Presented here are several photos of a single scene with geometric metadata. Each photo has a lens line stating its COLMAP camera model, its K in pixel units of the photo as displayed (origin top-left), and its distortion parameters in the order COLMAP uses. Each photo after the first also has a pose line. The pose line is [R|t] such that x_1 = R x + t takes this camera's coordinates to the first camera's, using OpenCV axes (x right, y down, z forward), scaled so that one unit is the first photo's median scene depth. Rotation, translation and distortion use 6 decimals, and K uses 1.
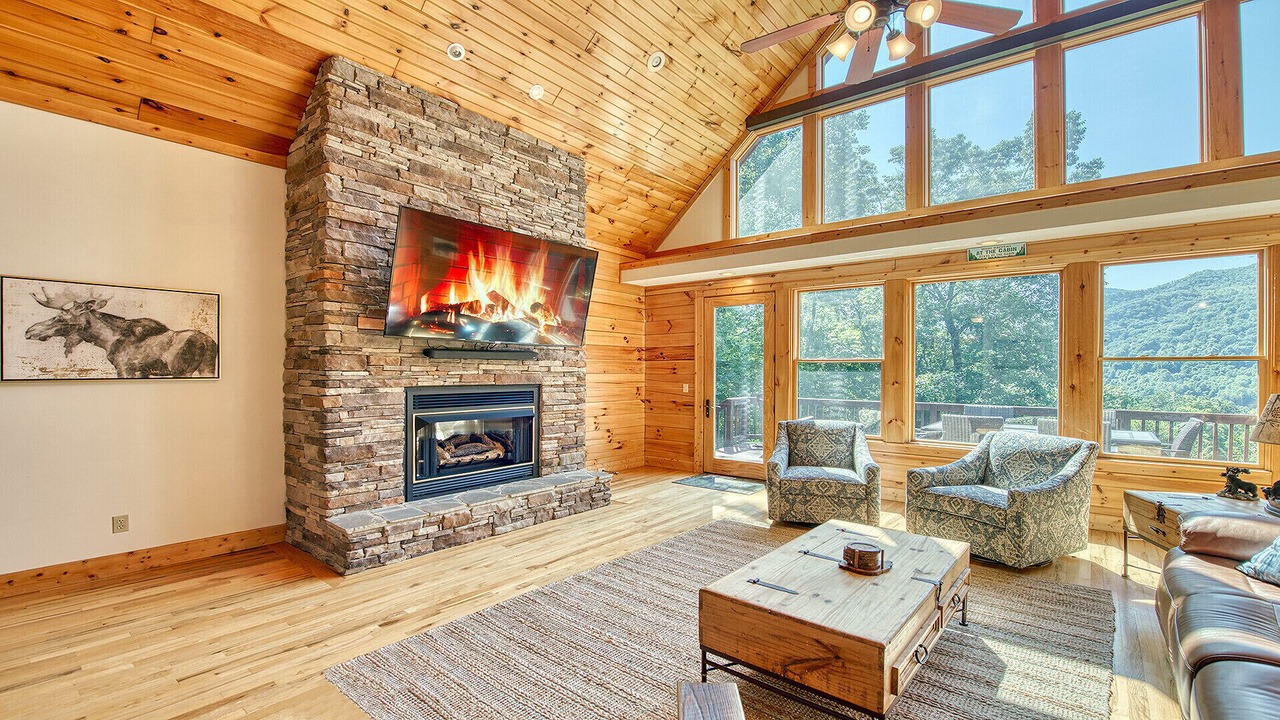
lens RADIAL K [[550.4, 0, 651.0], [0, 550.4, 370.1], [0, 0, 1]] dist [-0.016985, -0.000039]
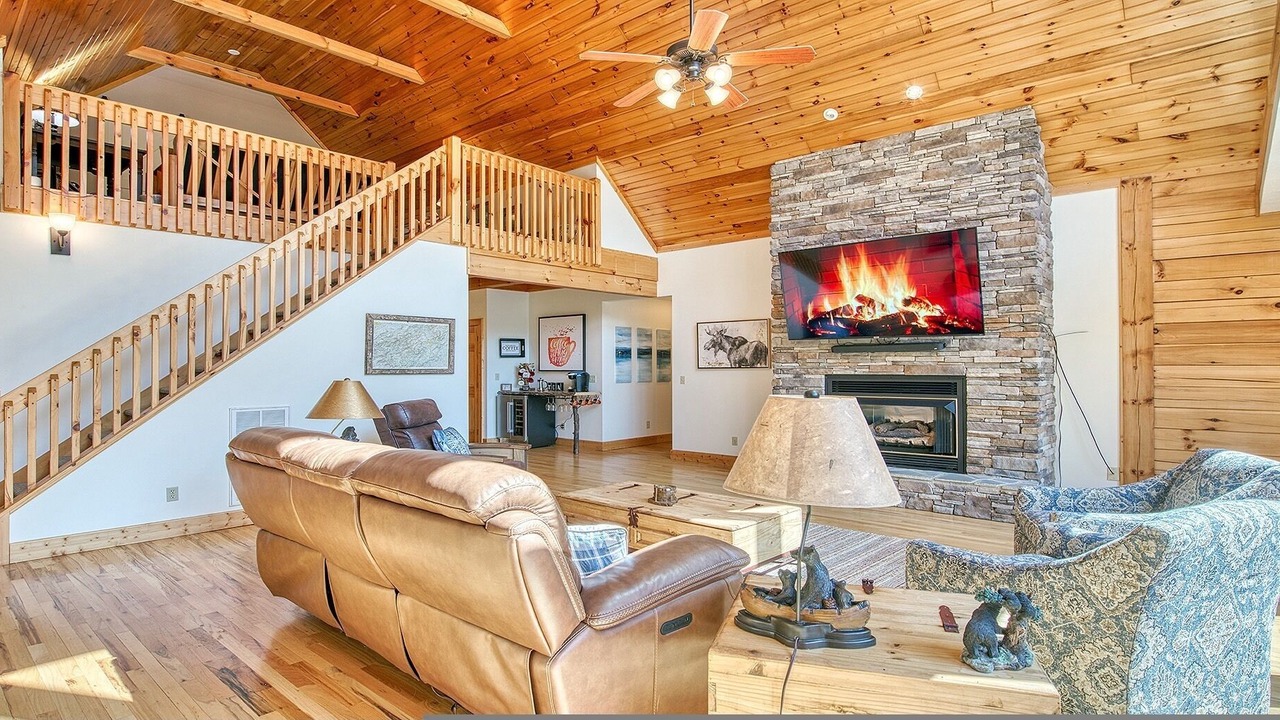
lens RADIAL K [[666.5, 0, 609.9], [0, 666.5, 355.4], [0, 0, 1]] dist [-0.003614, -0.000236]
pose [[-0.062536, -0.018102, -0.997879, 1.121883], [0.002746, 0.999829, -0.018309, 0.010860], [0.998039, -0.003885, -0.062476, 0.526476]]
